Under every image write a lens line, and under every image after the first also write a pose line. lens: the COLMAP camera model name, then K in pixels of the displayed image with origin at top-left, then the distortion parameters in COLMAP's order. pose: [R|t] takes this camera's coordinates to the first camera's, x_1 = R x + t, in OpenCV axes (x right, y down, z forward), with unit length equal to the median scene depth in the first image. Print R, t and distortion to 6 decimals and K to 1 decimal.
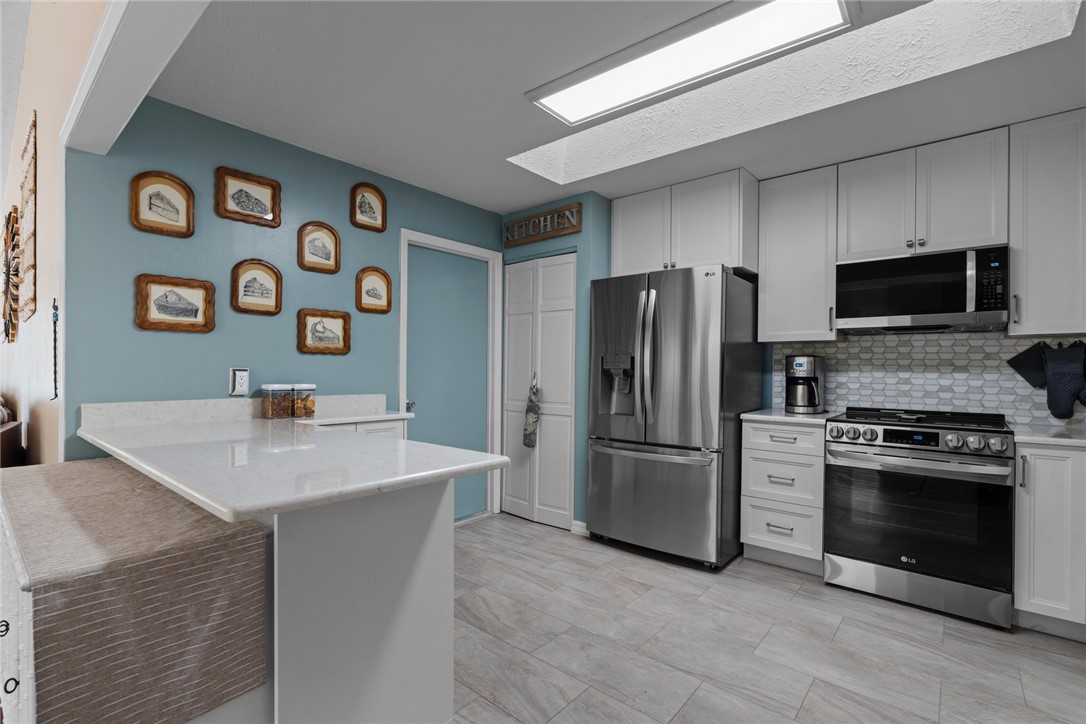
lens RADIAL K [[500.2, 0, 551.9], [0, 500.2, 372.7], [0, 0, 1]] dist [0.000244, 0.000228]
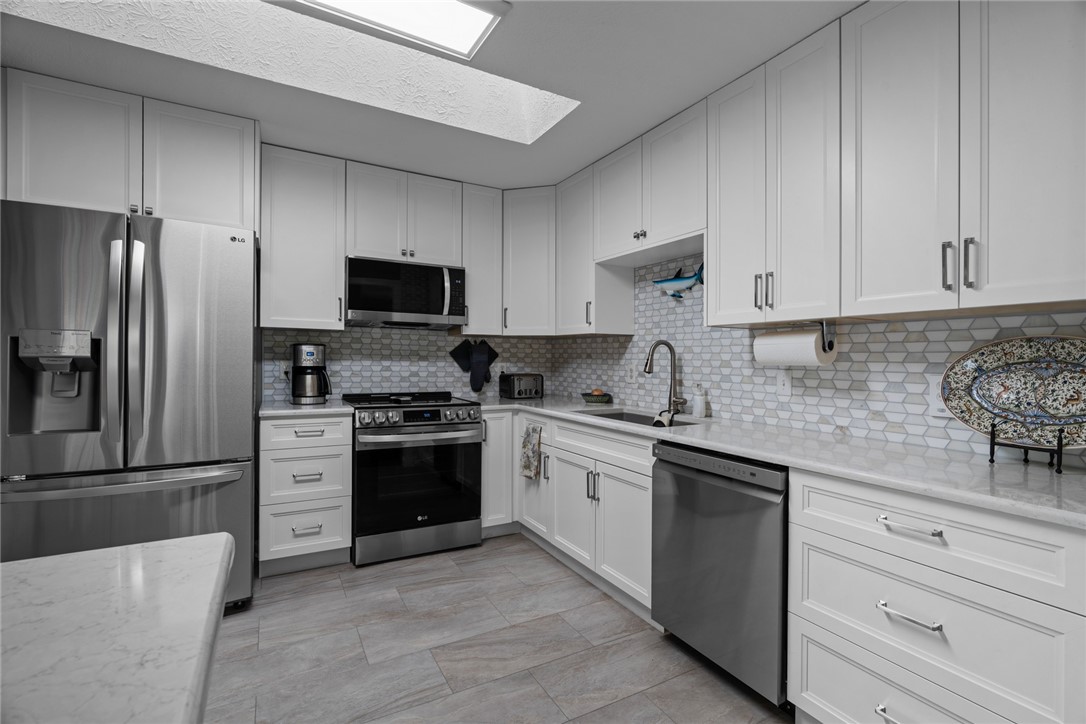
lens RADIAL K [[490.1, 0, 543.0], [0, 490.1, 362.0], [0, 0, 1]] dist [-0.000923, 0.000131]
pose [[0.361058, -0.008208, 0.932507, -0.241023], [0.001605, 0.999965, 0.008180, -0.007480], [-0.932542, -0.001457, 0.361058, 0.269079]]
